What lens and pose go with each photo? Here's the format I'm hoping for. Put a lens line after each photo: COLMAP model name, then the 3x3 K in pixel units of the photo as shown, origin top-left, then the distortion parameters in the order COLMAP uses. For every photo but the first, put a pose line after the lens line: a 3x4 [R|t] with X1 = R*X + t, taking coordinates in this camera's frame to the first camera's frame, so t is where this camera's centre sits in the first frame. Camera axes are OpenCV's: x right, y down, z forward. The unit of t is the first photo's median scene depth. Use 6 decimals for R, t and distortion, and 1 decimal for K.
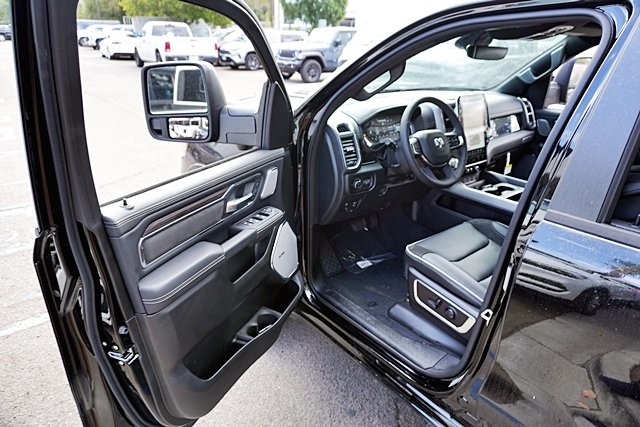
lens RADIAL K [[429.9, 0, 320.0], [0, 429.9, 213.5], [0, 0, 1]] dist [-0.055914, 0.047213]
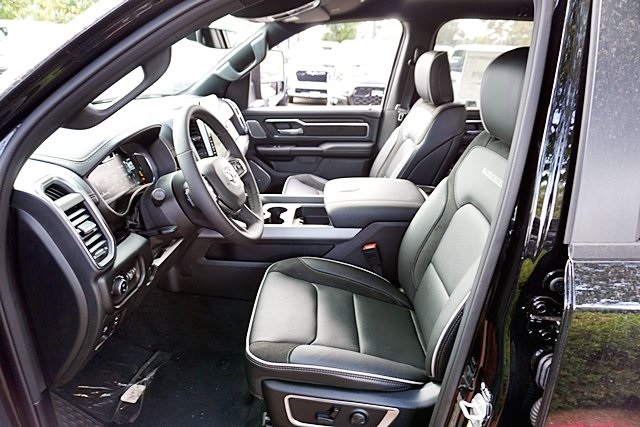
lens RADIAL K [[429.9, 0, 320.0], [0, 429.9, 213.5], [0, 0, 1]] dist [-0.055914, 0.047213]
pose [[0.640494, -0.279506, 0.715293, -0.110296], [0.290880, 0.950313, 0.110879, -0.148286], [-0.710743, 0.137048, 0.689973, 0.485662]]
